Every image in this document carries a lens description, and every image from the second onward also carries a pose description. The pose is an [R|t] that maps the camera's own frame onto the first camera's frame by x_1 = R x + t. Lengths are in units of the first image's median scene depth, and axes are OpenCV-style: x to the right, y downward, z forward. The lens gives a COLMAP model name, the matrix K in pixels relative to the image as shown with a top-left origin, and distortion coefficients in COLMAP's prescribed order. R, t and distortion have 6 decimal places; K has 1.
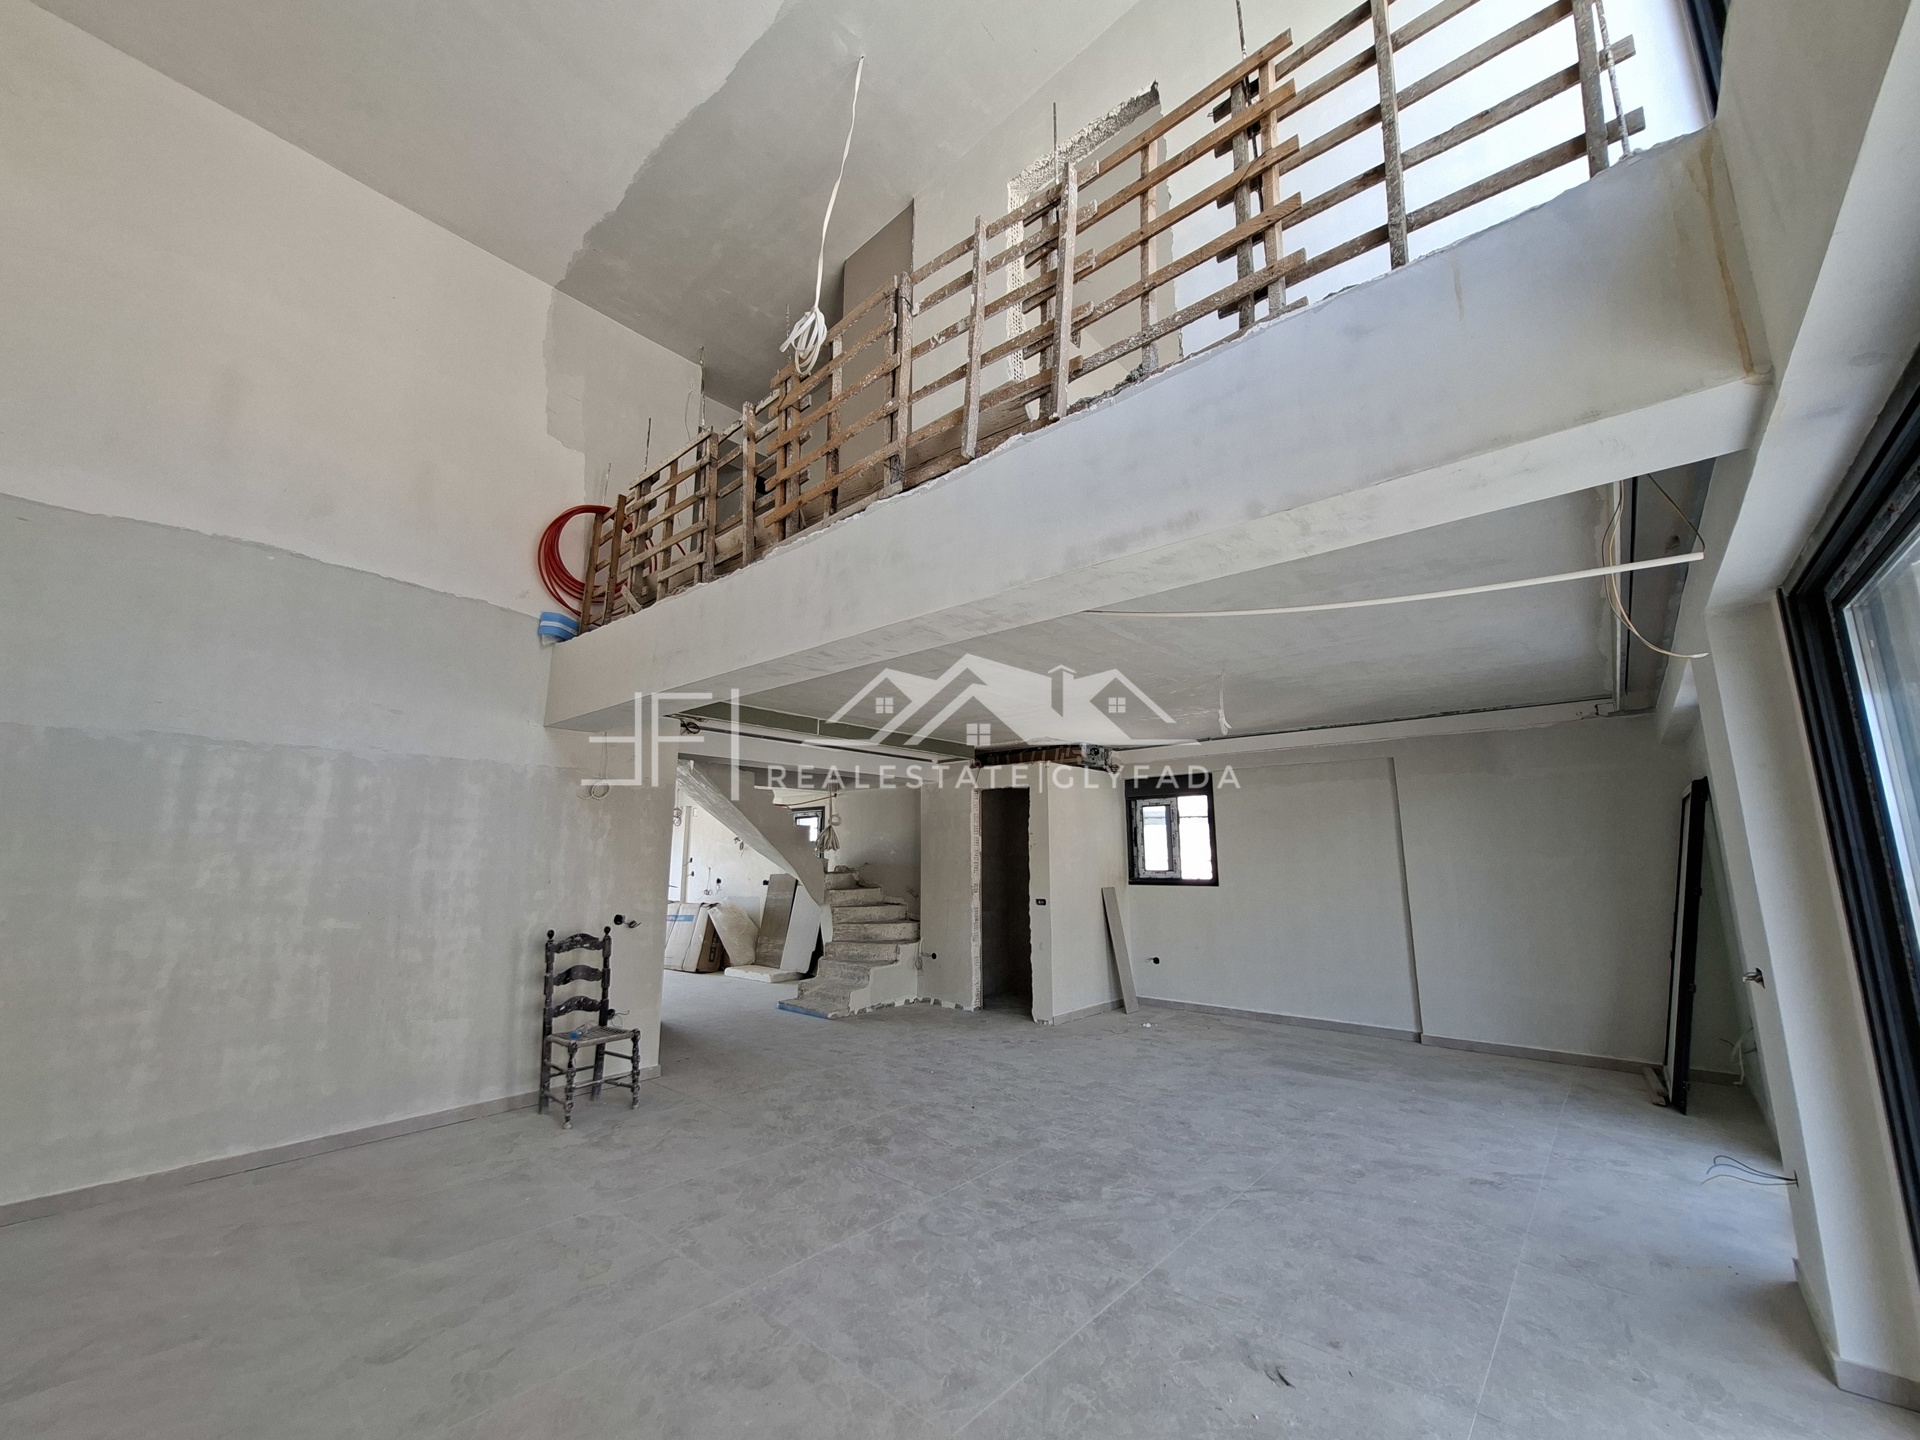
lens RADIAL K [[756.5, 0, 960.1], [0, 756.5, 712.5], [0, 0, 1]] dist [-0.005669, 0.001705]
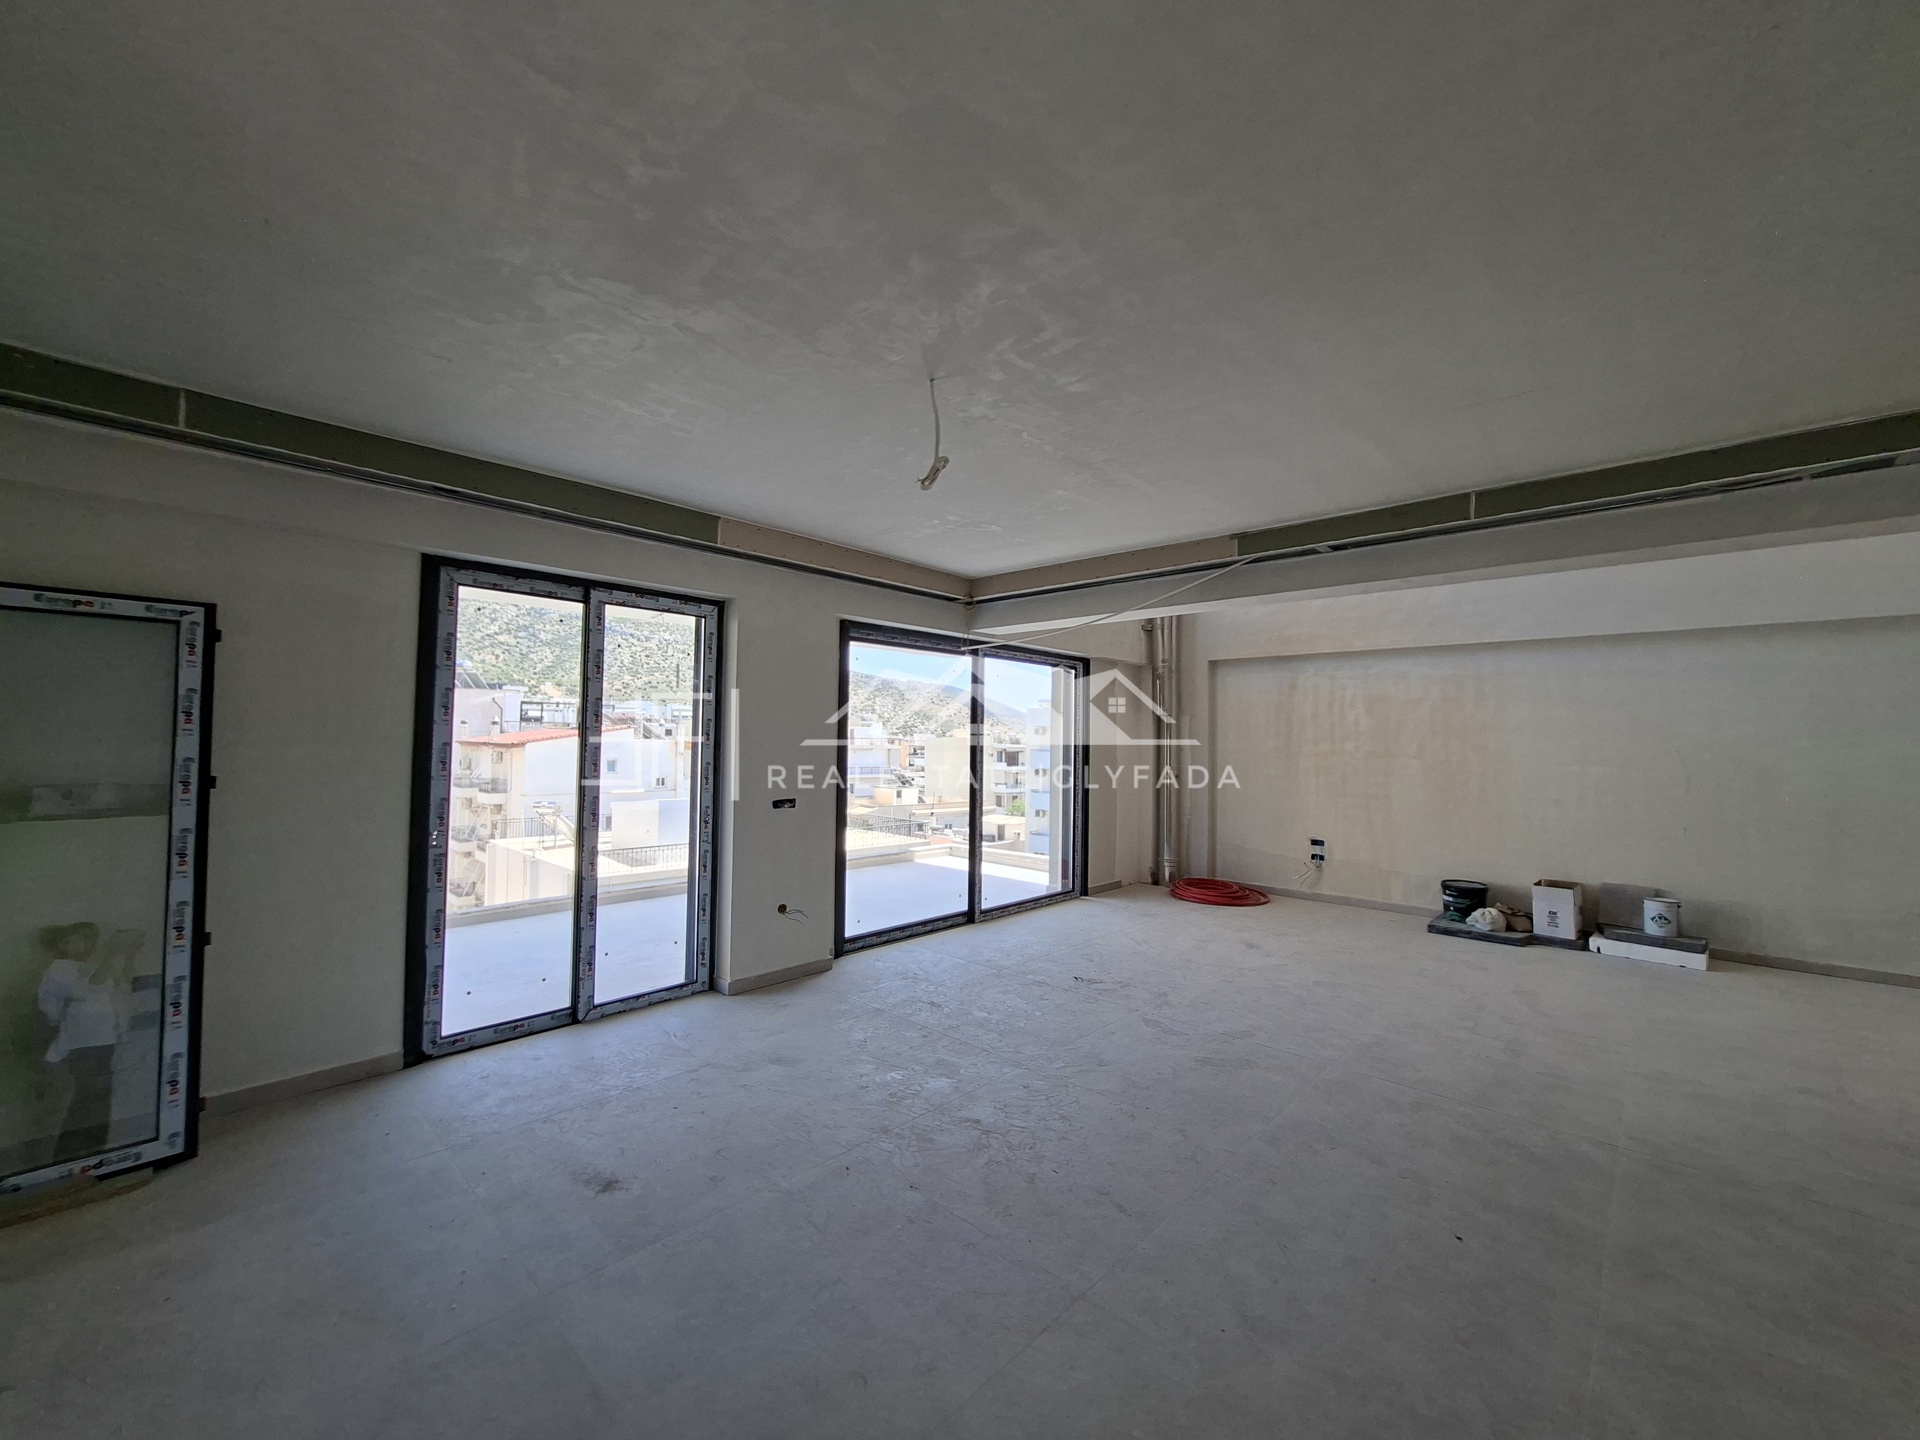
lens RADIAL K [[756.5, 0, 961.2], [0, 756.5, 712.7], [0, 0, 1]] dist [-0.005669, 0.001705]
pose [[-0.999455, -0.011206, 0.031034, 0.383561], [-0.017994, 0.973502, -0.227968, 0.353083], [-0.027657, -0.228402, -0.973174, 1.809167]]
